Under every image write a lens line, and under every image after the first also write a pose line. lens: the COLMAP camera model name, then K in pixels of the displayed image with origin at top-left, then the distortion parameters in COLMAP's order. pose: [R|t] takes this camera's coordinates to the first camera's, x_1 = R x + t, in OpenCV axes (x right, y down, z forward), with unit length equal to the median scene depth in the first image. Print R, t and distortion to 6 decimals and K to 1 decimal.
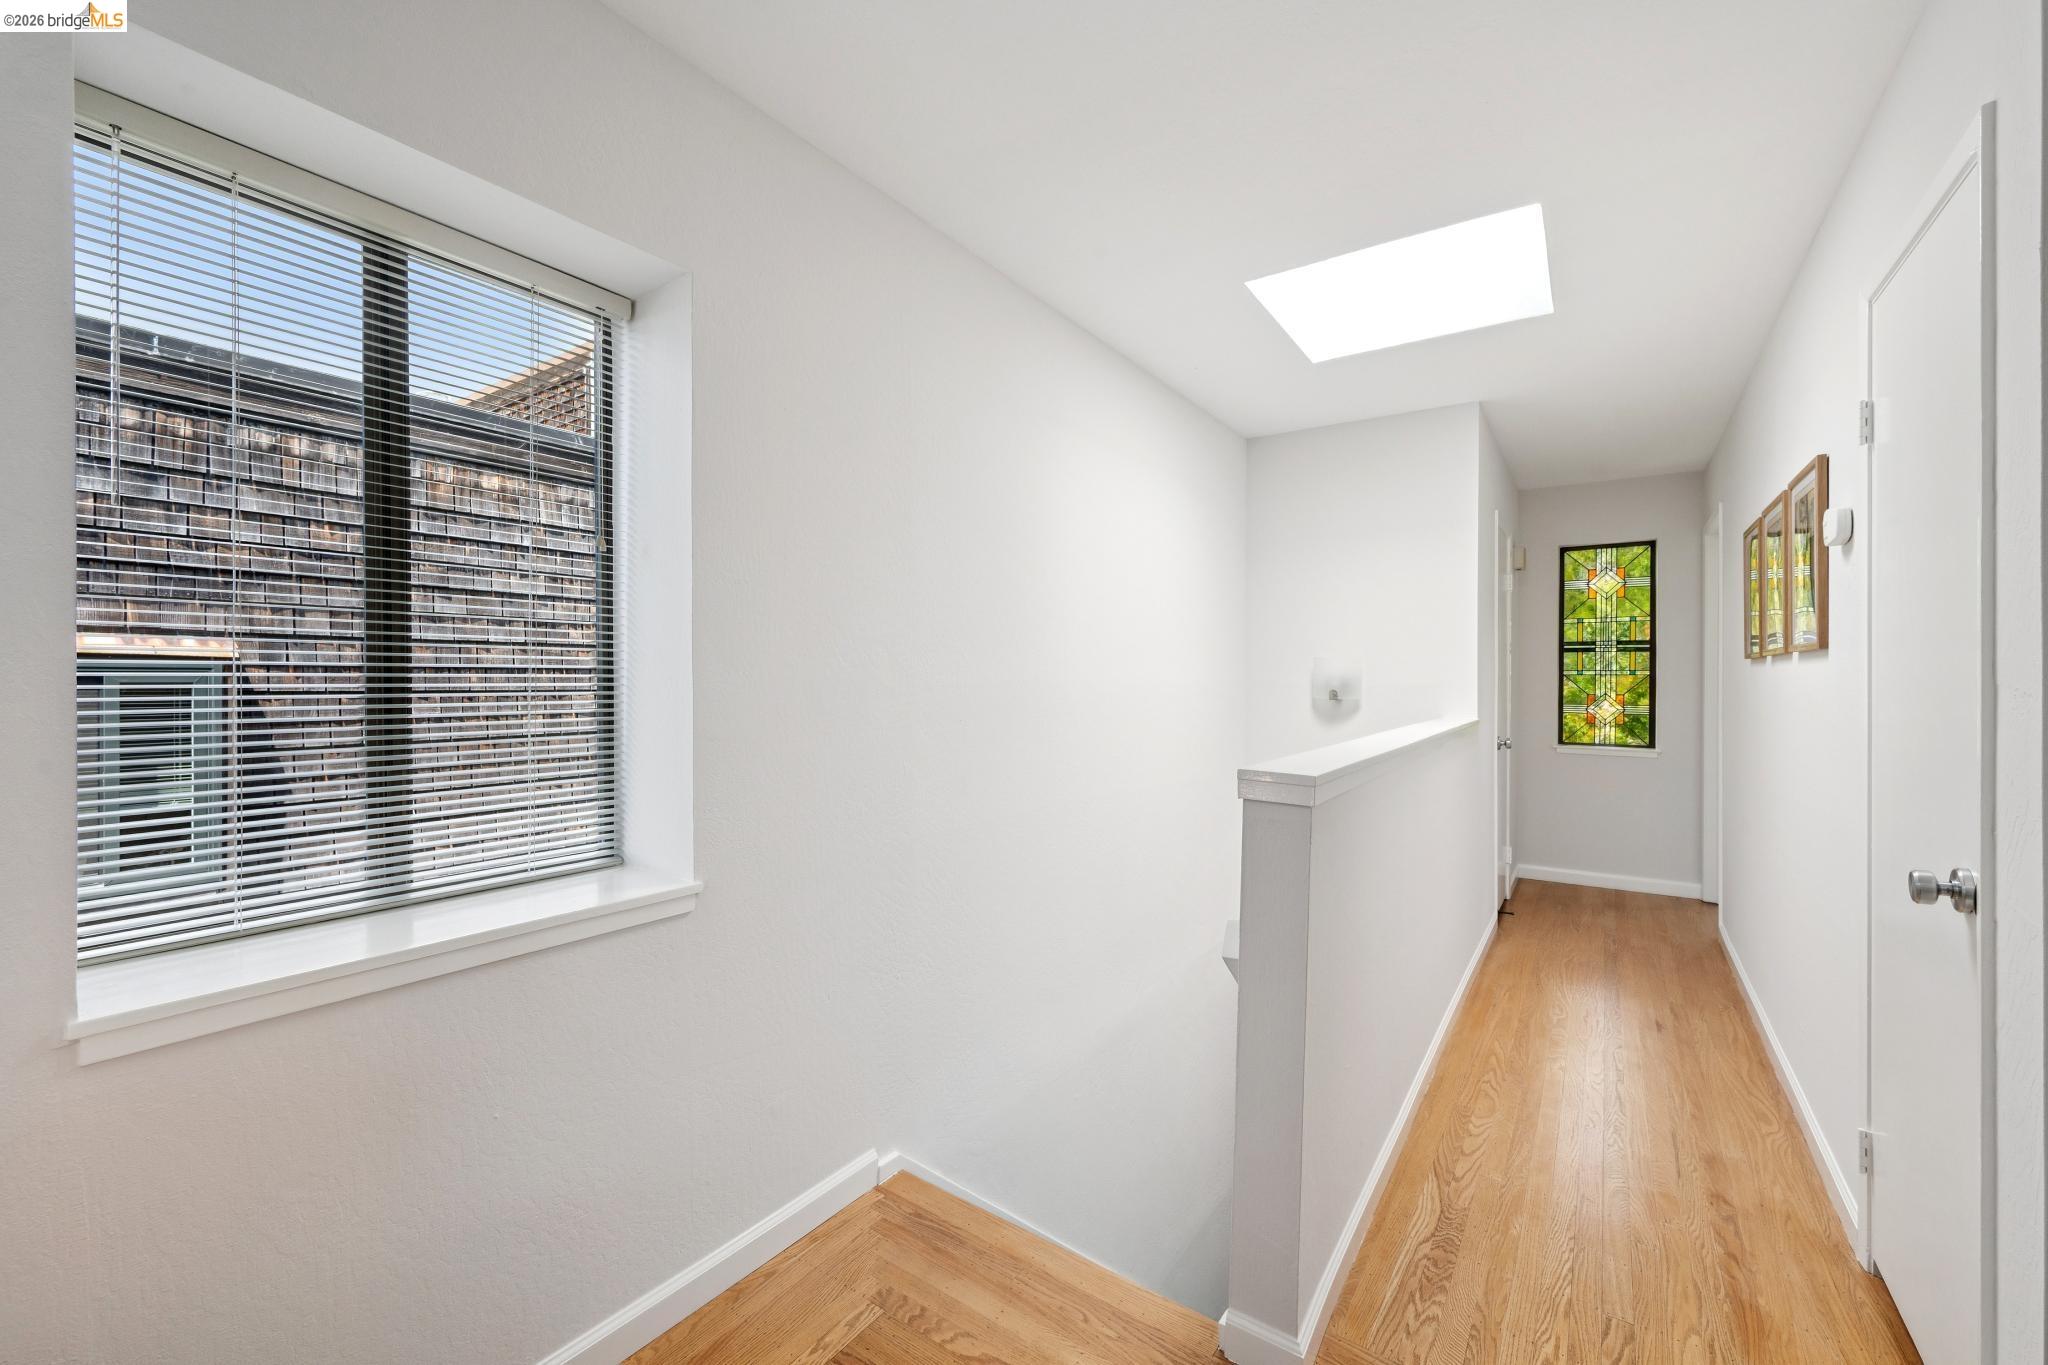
lens RADIAL K [[816.0, 0, 1022.0], [0, 816.0, 679.9], [0, 0, 1]] dist [-0.002138, -0.000180]
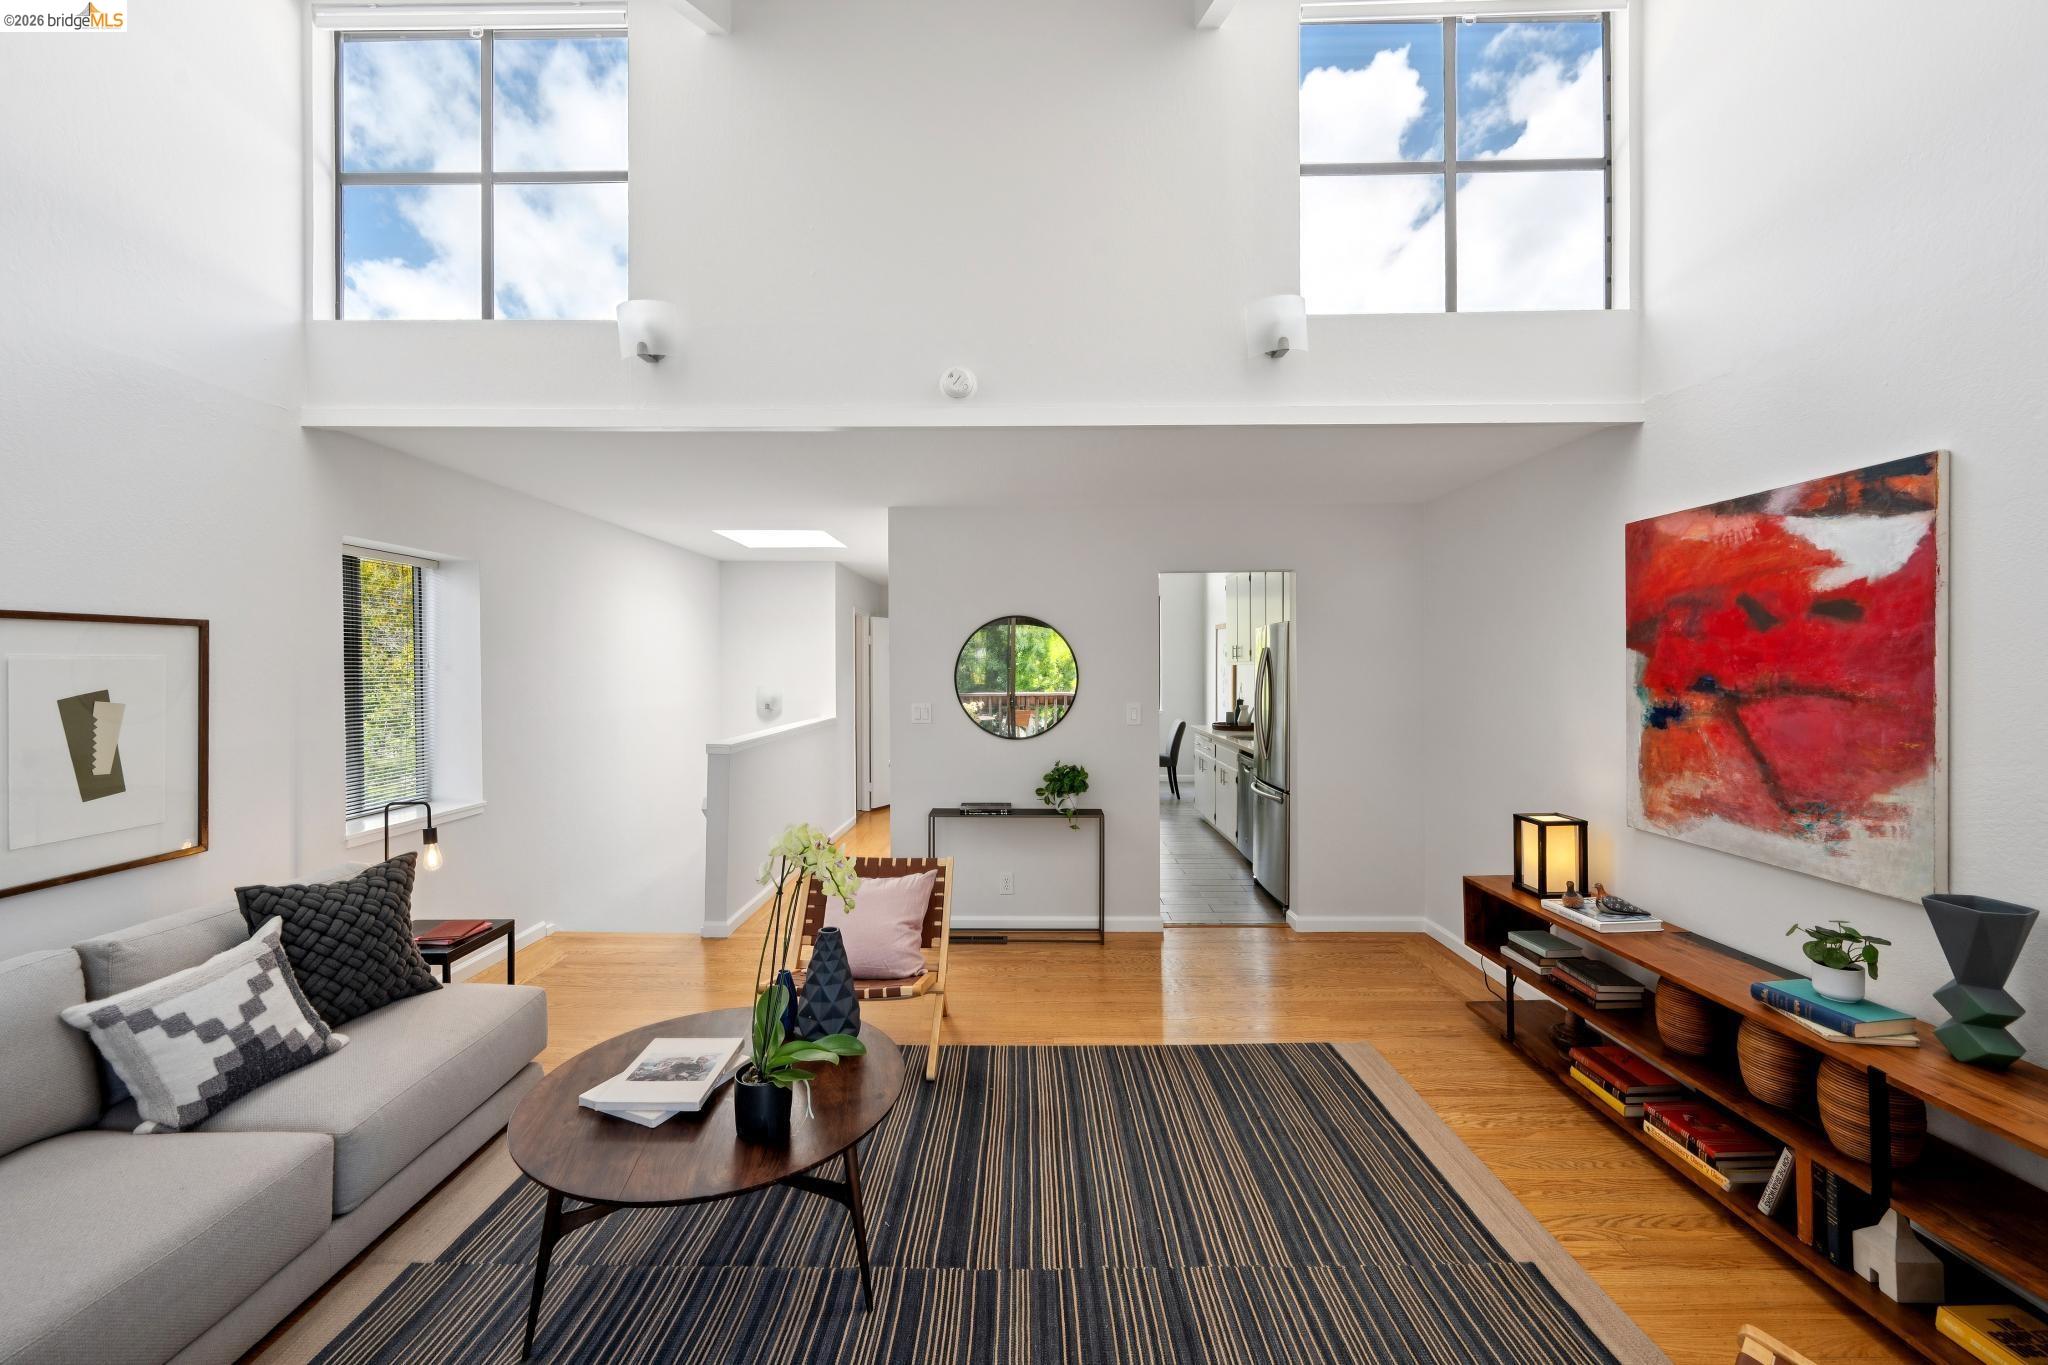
lens RADIAL K [[805.4, 0, 1016.8], [0, 805.4, 672.8], [0, 0, 1]] dist [-0.000356, 0.000187]
pose [[0.826683, -0.007422, 0.562619, -0.156158], [0.004209, 0.999967, 0.007007, -0.057756], [-0.562652, -0.003425, 0.826687, -0.716663]]
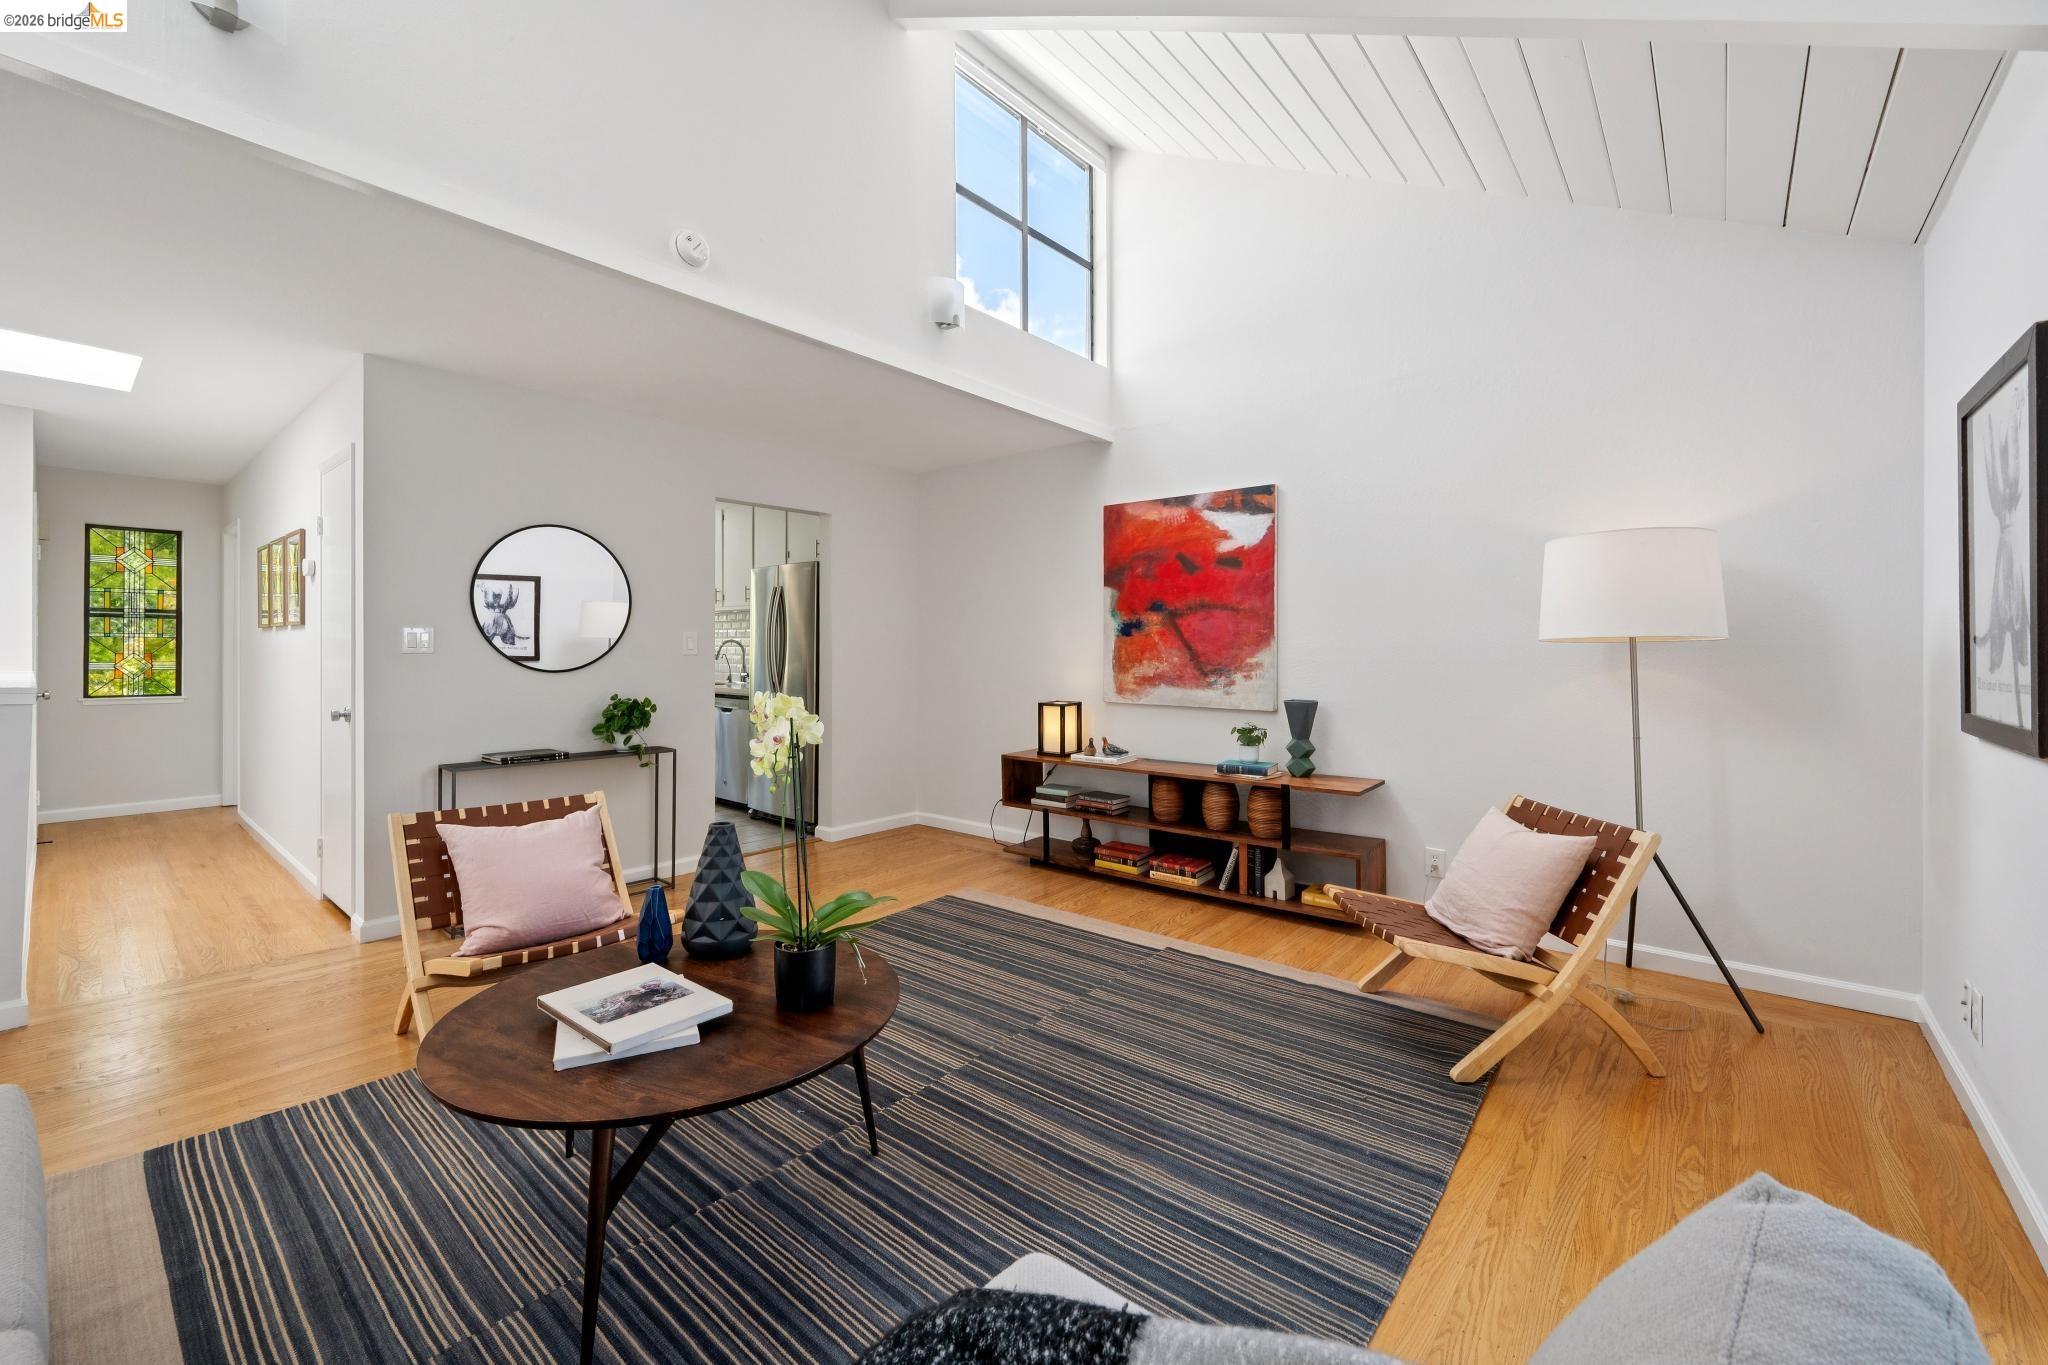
lens RADIAL K [[824.3, 0, 1028.2], [0, 824.3, 651.6], [0, 0, 1]] dist [0.001755, 0.000317]
pose [[0.082627, -0.003585, 0.996574, -0.418171], [-0.002747, 0.999989, 0.003825, 0.007429], [-0.996577, -0.003054, 0.082616, -0.443025]]
